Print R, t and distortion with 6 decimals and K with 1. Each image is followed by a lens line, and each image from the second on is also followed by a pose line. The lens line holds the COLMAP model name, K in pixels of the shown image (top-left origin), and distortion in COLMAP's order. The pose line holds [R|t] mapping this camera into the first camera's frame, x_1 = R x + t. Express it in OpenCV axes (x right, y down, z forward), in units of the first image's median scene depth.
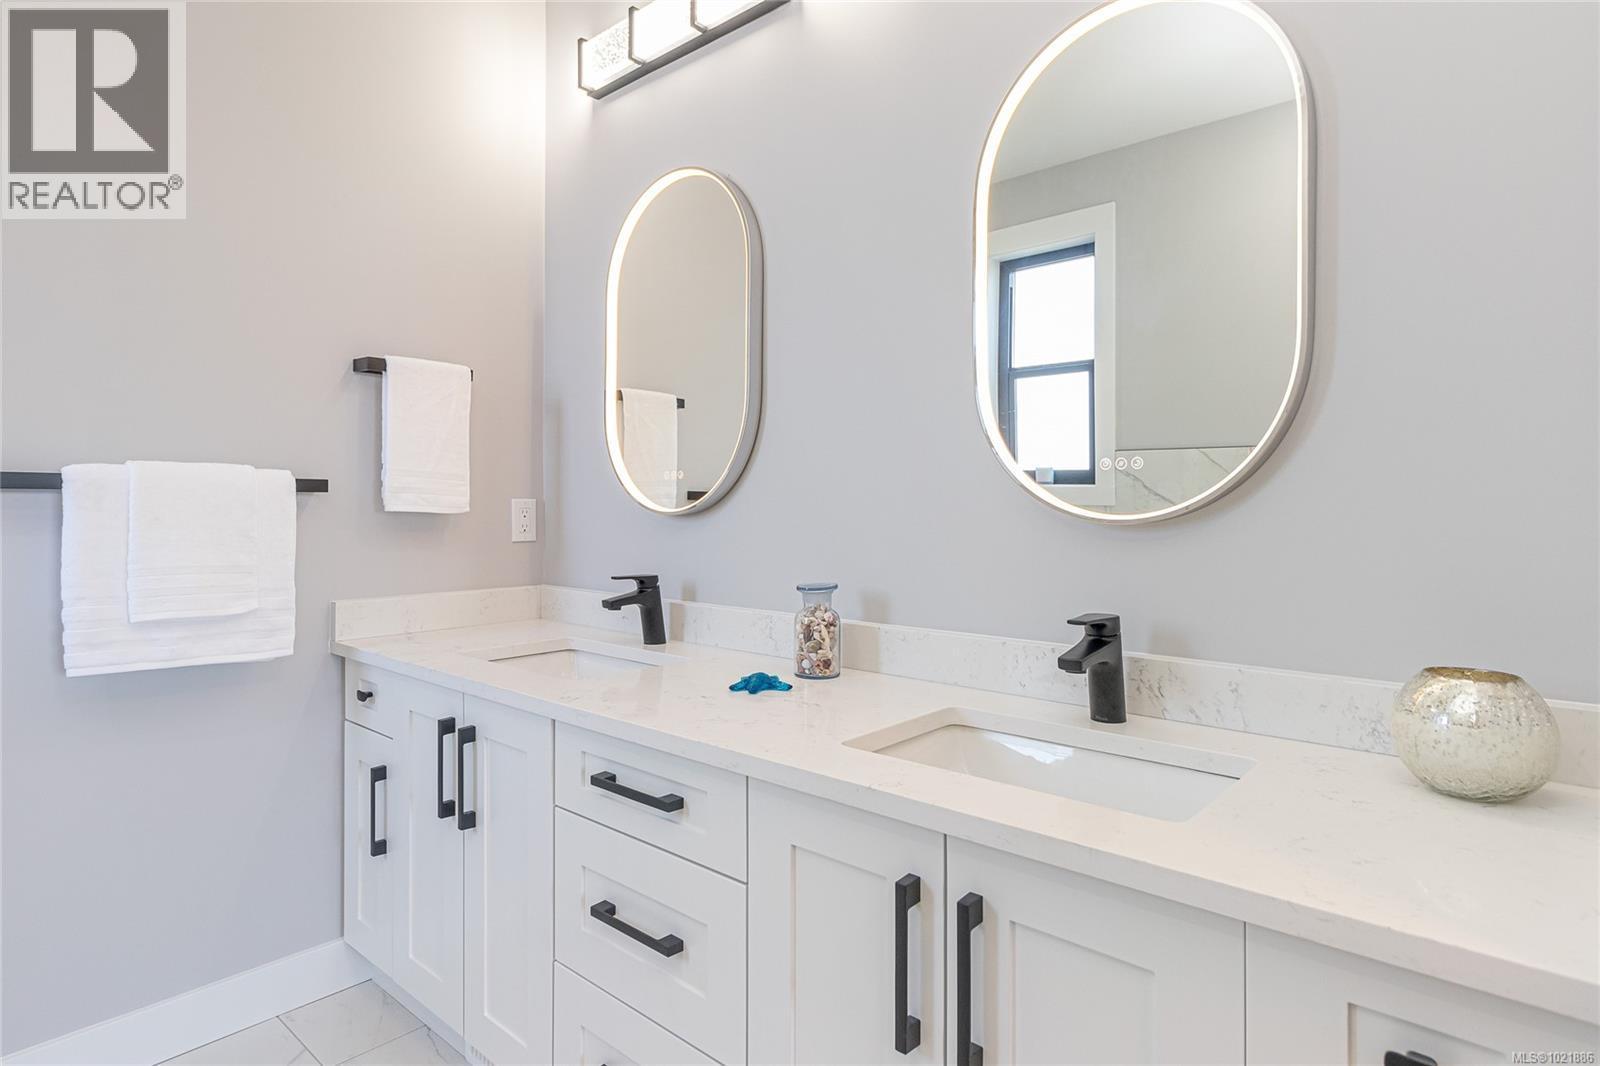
lens RADIAL K [[878.6, 0, 799.9], [0, 878.6, 523.3], [0, 0, 1]] dist [0.003391, -0.000509]
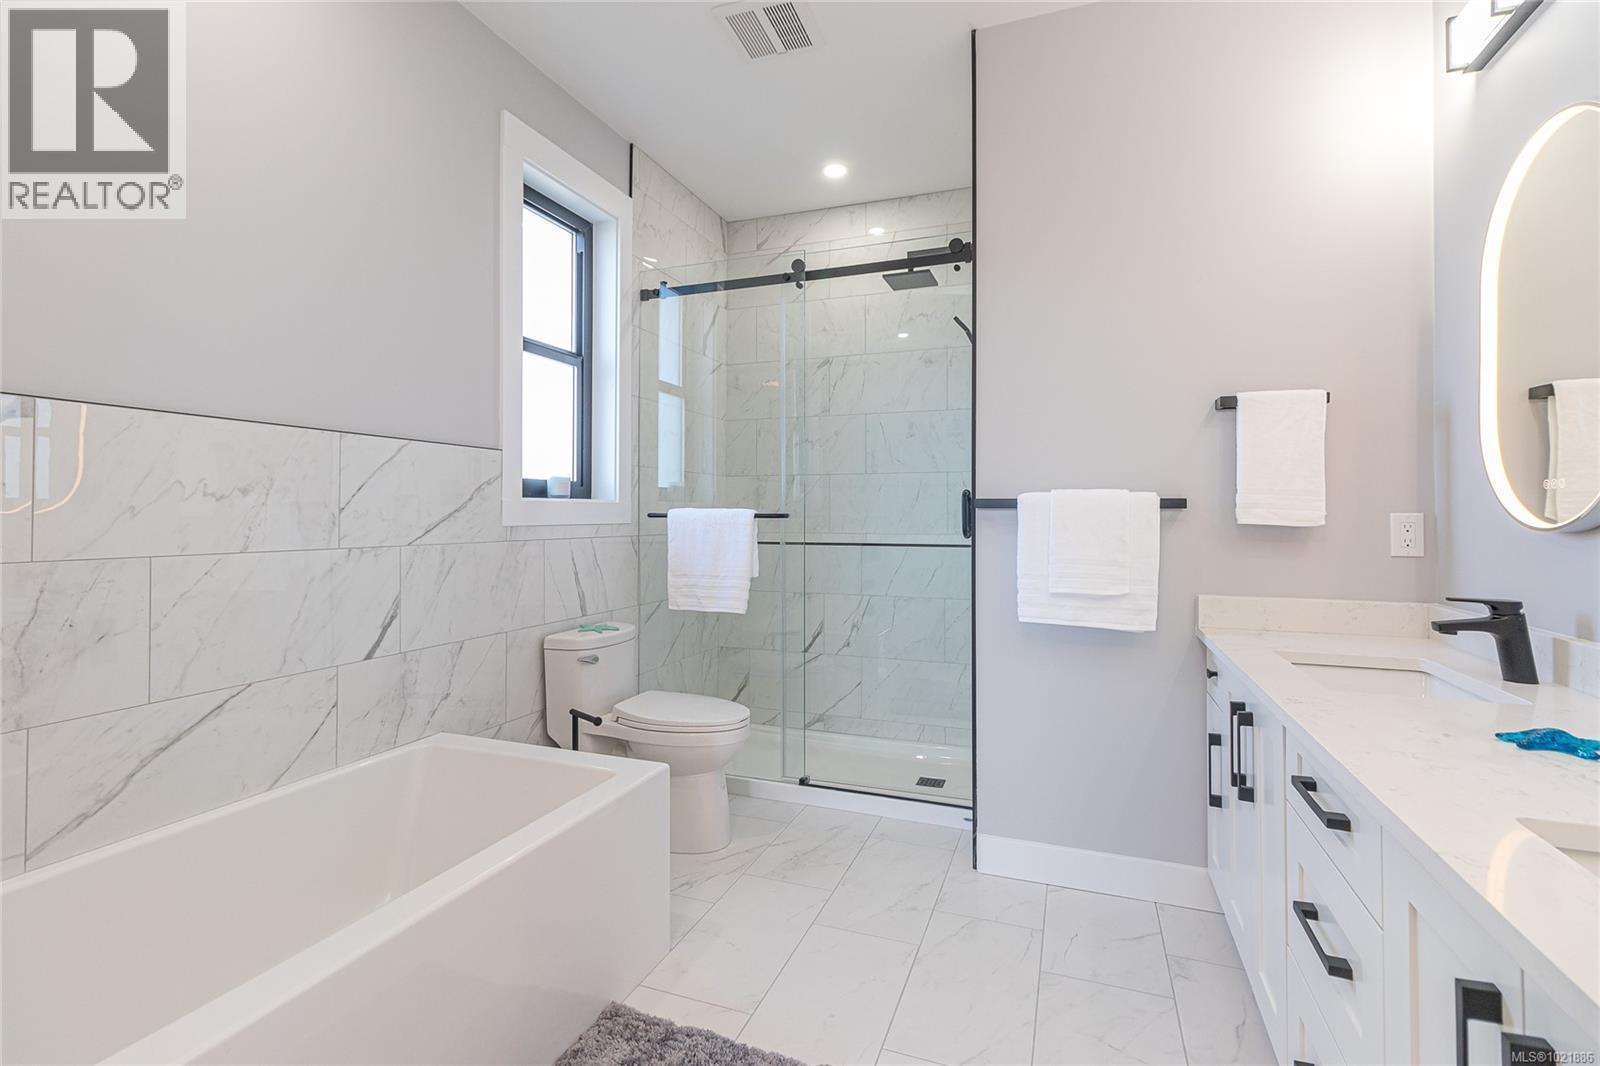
lens RADIAL K [[752.1, 0, 800.0], [0, 752.1, 533.0], [0, 0, 1]] dist [0.002857, 0.000016]
pose [[0.356362, 0.020885, -0.934115, 0.272901], [-0.023149, 0.999641, 0.013518, -0.001420], [0.934061, 0.016806, 0.356717, 0.084825]]
